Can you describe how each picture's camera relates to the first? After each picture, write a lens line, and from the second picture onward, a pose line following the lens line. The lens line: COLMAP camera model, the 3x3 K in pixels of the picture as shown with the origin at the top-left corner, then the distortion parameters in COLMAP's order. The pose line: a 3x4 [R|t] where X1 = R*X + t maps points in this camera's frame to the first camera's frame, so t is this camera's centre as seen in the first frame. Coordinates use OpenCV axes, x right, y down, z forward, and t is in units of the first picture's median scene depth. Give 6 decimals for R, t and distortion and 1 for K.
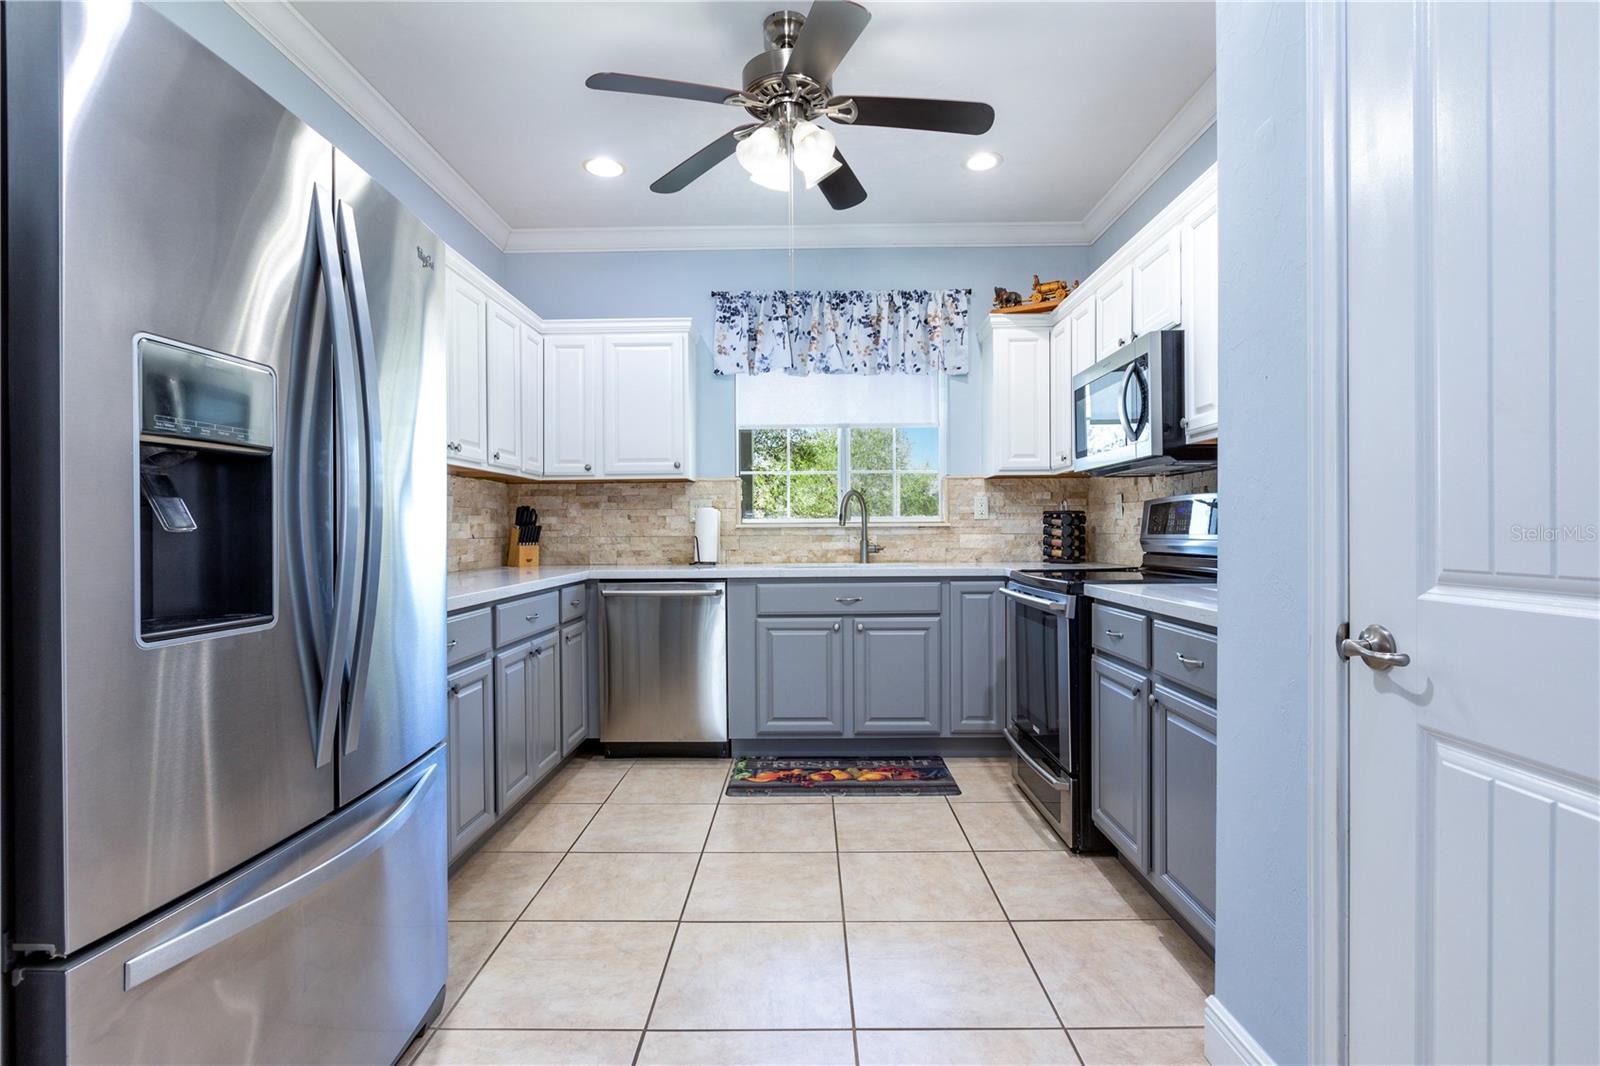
lens RADIAL K [[764.1, 0, 801.2], [0, 764.1, 533.0], [0, 0, 1]] dist [-0.000470, 0.000130]
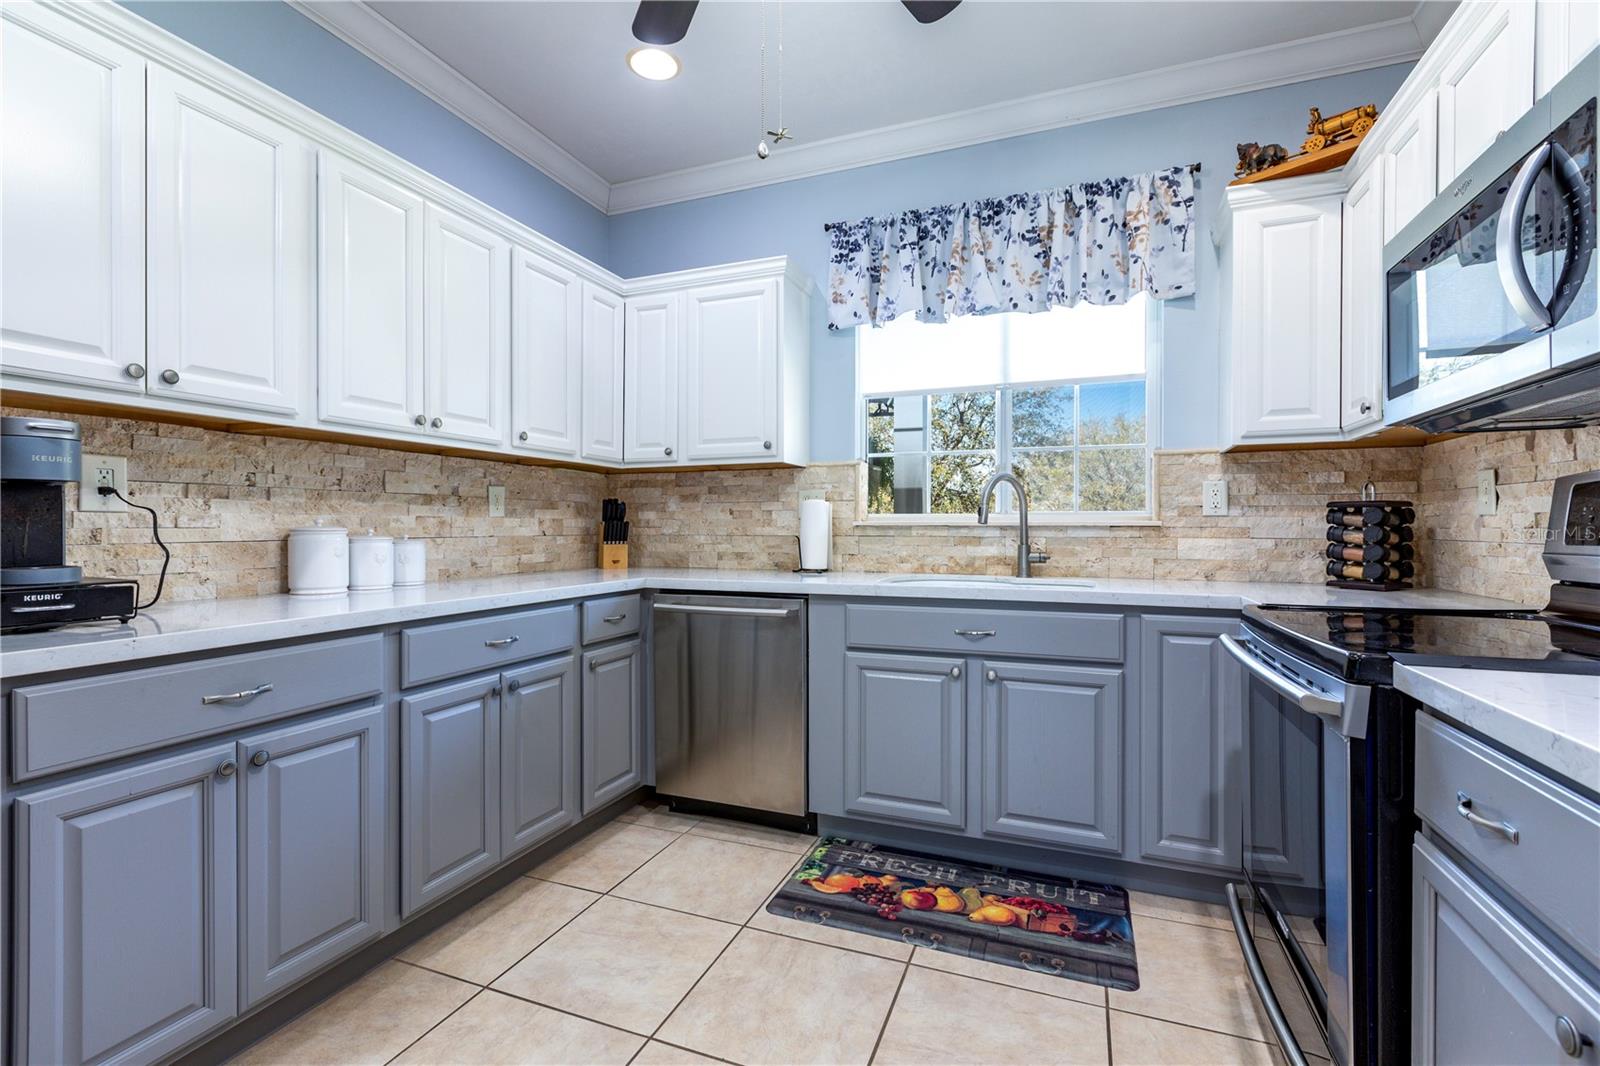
lens RADIAL K [[721.9, 0, 793.0], [0, 721.9, 528.3], [0, 0, 1]] dist [0.008452, -0.002594]
pose [[0.935418, 0.008800, -0.353435, 0.124840], [-0.009712, 0.999953, -0.000807, -0.003249], [0.353411, 0.004187, 0.935459, 0.314874]]
